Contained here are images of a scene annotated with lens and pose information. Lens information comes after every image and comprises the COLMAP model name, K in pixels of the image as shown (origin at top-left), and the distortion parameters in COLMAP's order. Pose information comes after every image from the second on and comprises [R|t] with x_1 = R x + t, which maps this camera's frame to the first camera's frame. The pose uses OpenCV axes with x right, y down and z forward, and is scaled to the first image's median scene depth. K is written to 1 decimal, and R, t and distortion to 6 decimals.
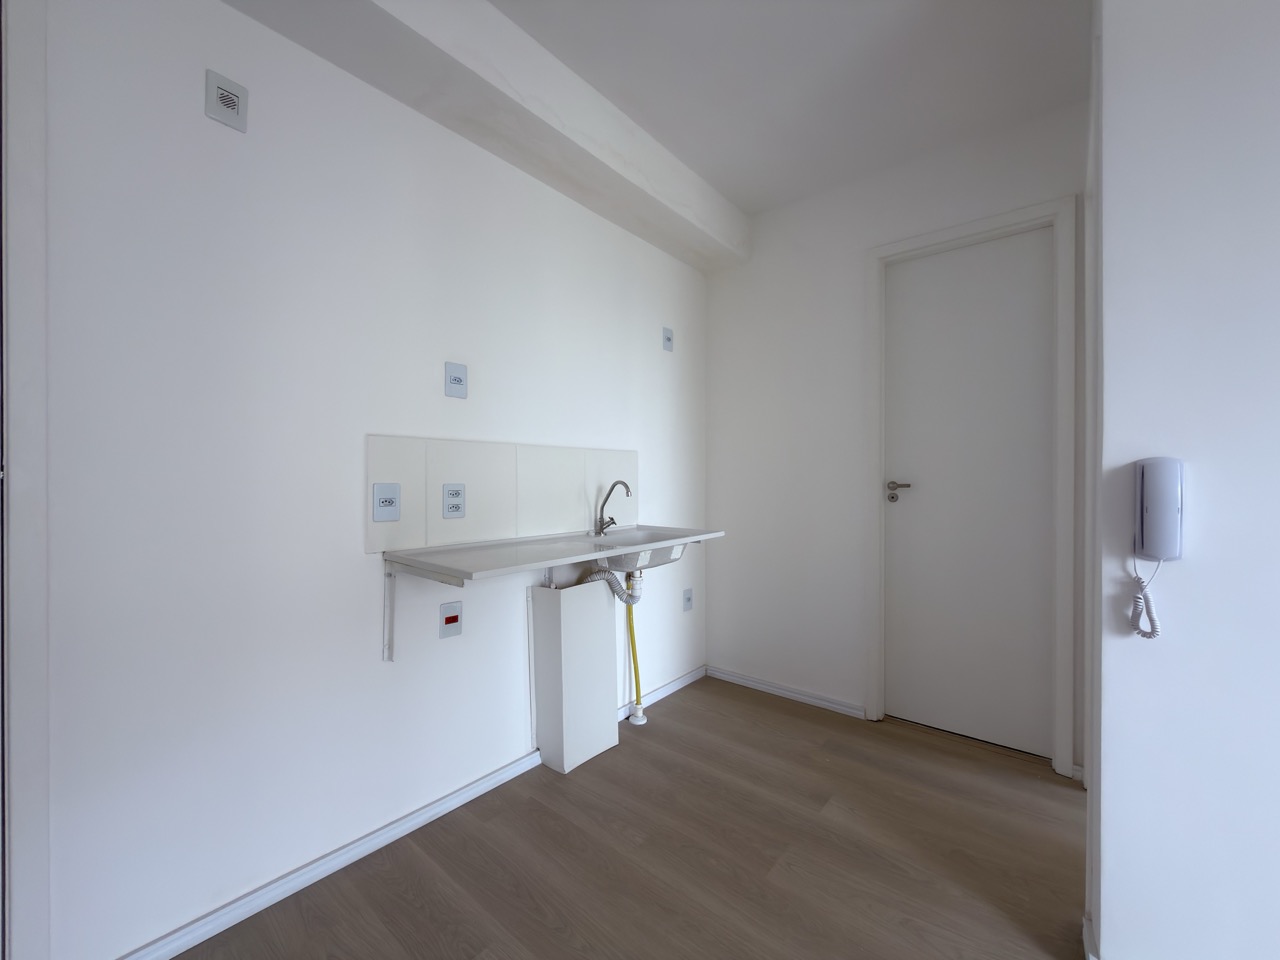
lens RADIAL K [[509.4, 0, 637.1], [0, 509.4, 483.1], [0, 0, 1]] dist [-0.000401, 0.000340]
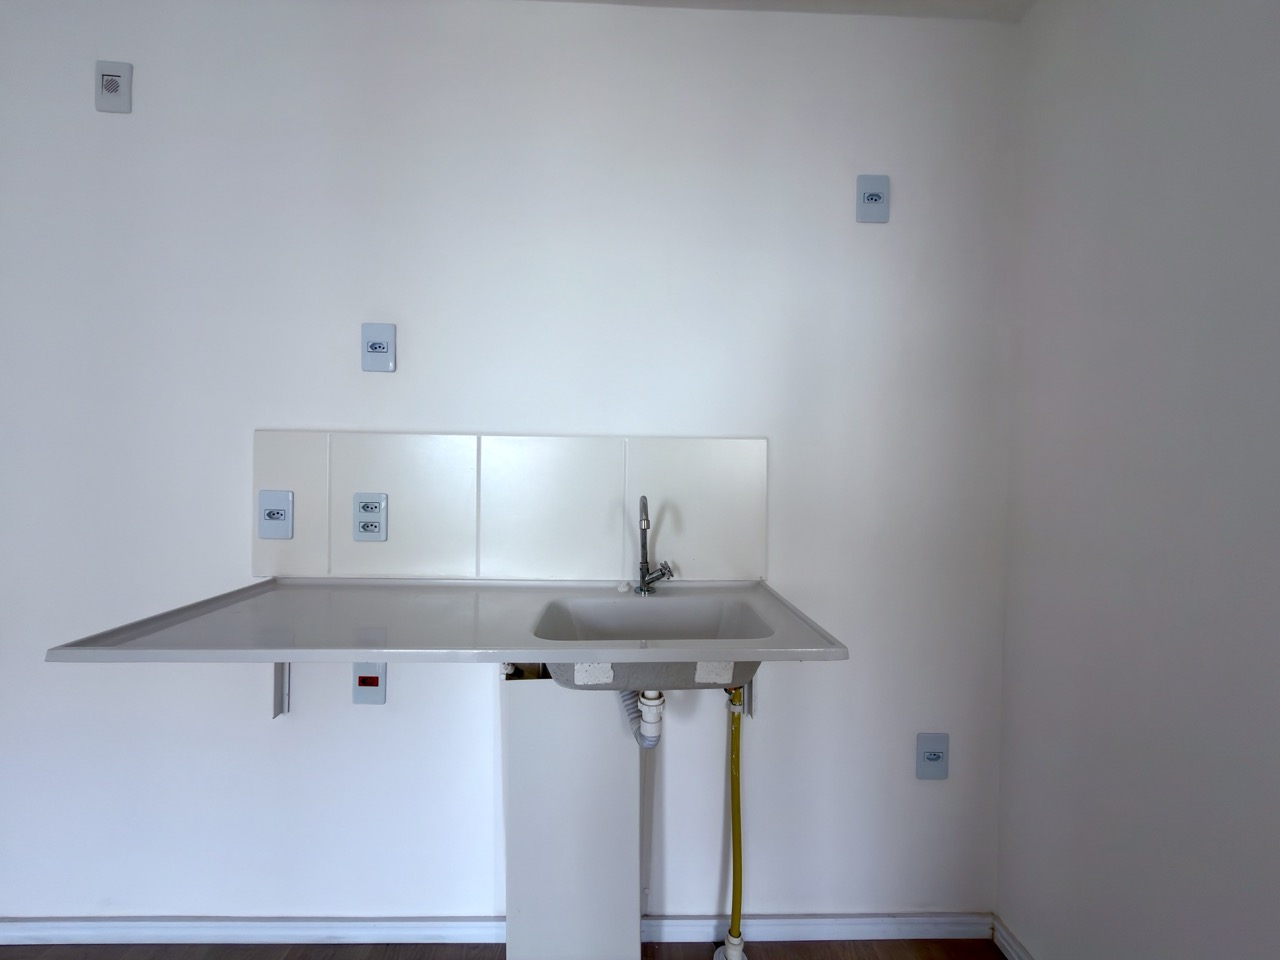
lens RADIAL K [[509.4, 0, 637.1], [0, 509.4, 483.1], [0, 0, 1]] dist [-0.000401, 0.000340]
pose [[0.666809, 0.024746, -0.744817, 0.414597], [-0.020506, 0.999679, 0.014855, -0.030423], [0.744946, 0.005368, 0.667103, 0.790806]]
